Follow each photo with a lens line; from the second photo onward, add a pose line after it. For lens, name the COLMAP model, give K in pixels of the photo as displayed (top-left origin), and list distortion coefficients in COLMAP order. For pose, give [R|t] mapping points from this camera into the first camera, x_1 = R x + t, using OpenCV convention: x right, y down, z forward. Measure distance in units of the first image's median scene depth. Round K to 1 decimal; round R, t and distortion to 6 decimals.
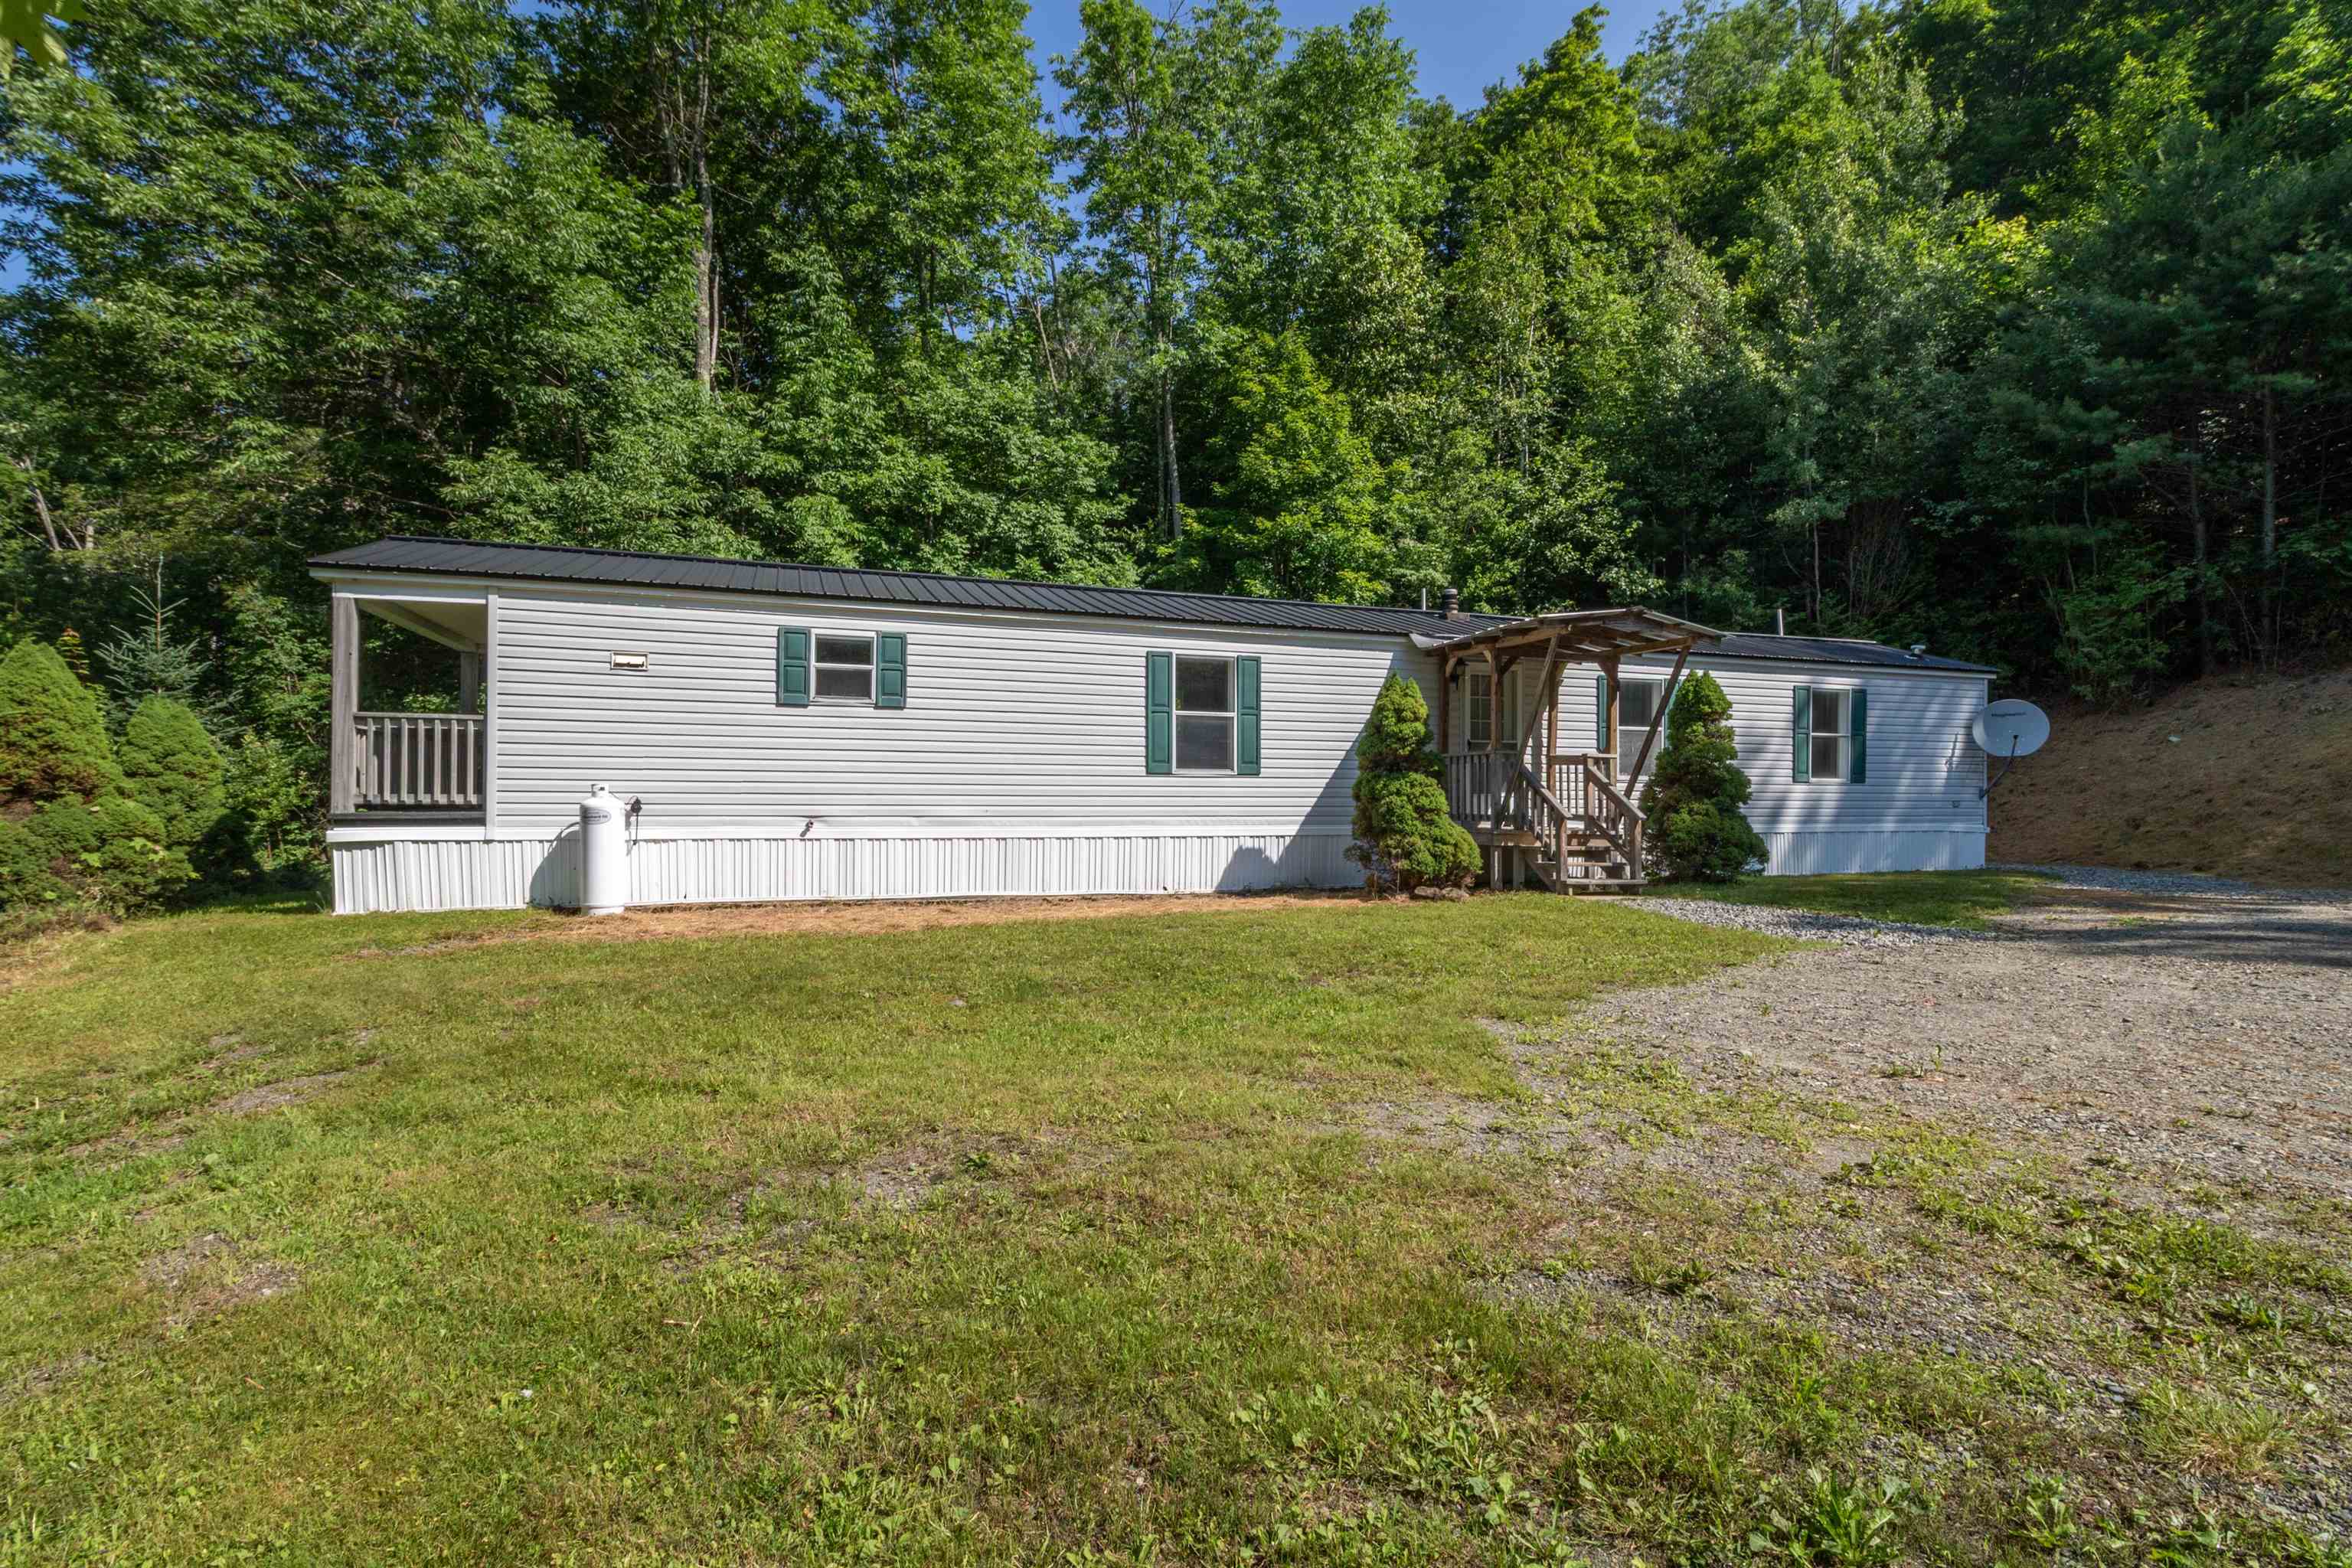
lens RADIAL K [[1108.2, 0, 1173.1], [0, 1108.2, 792.9], [0, 0, 1]] dist [0.000667, -0.000152]
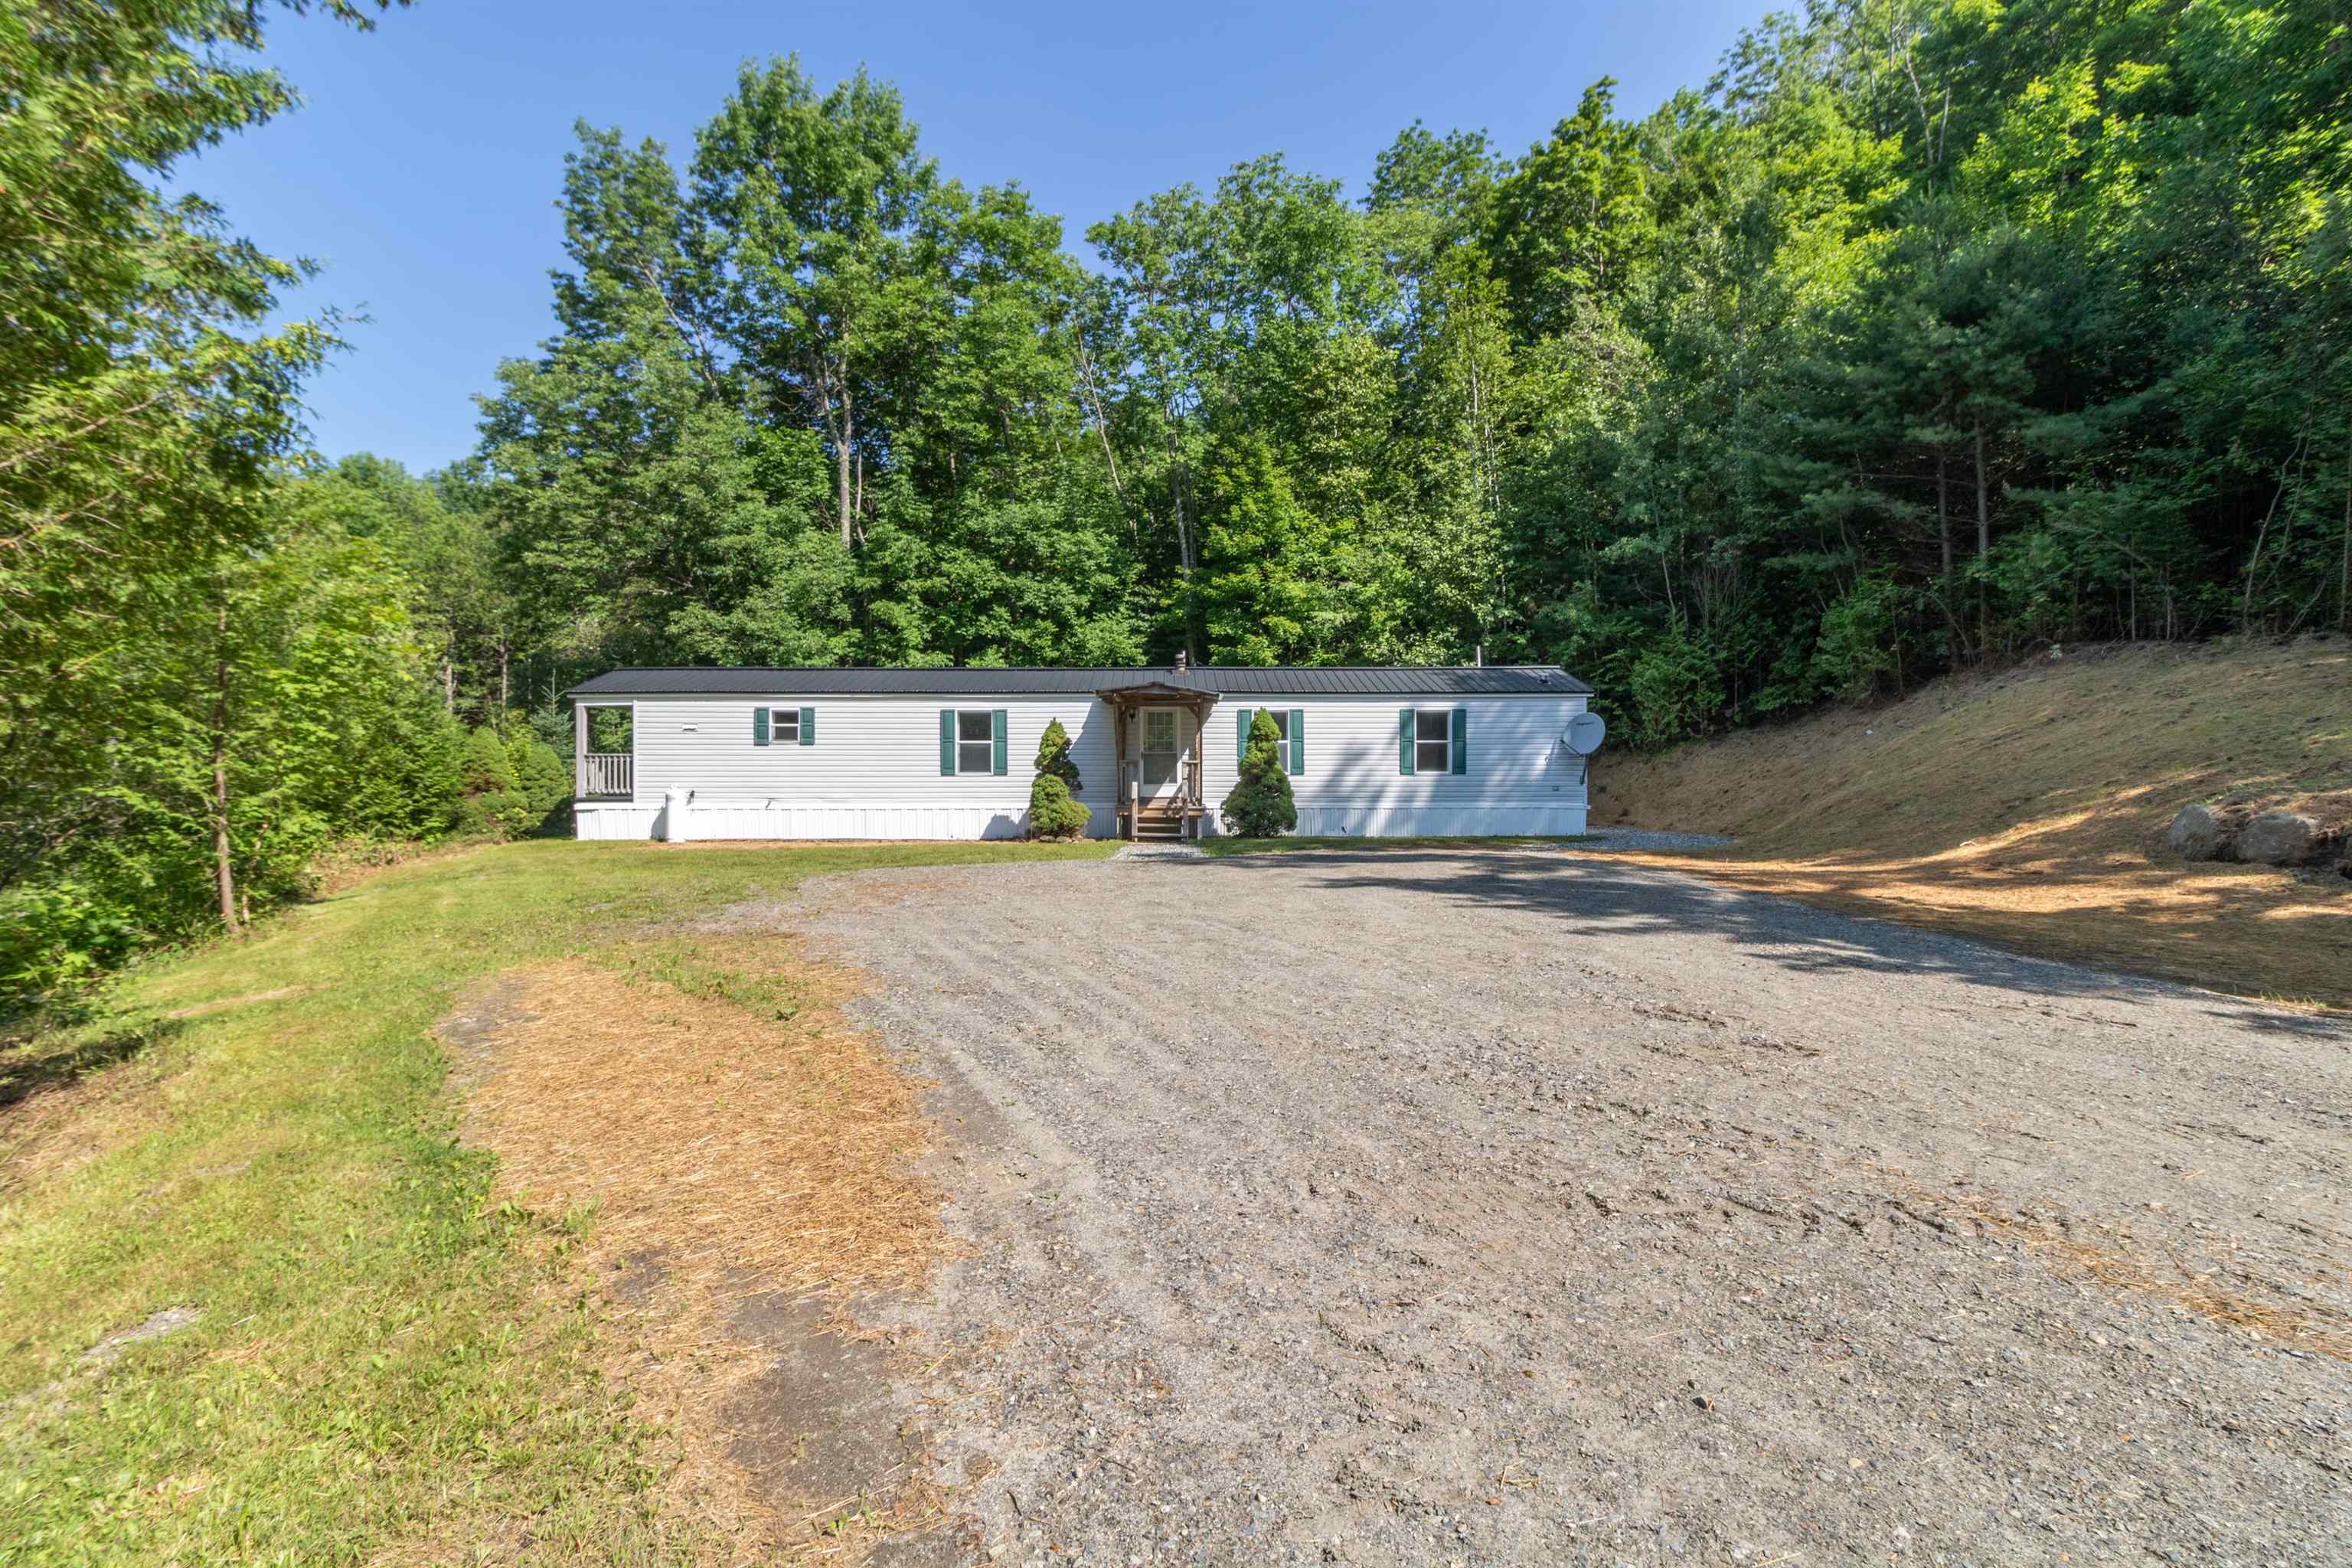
lens RADIAL K [[1108.2, 0, 1167.0], [0, 1108.2, 772.5], [0, 0, 1]] dist [0.000667, -0.000152]
pose [[0.942527, -0.007280, -0.334051, 0.960110], [0.008470, 0.999962, 0.002105, -0.022605], [0.334023, -0.004813, 0.942553, -0.634857]]
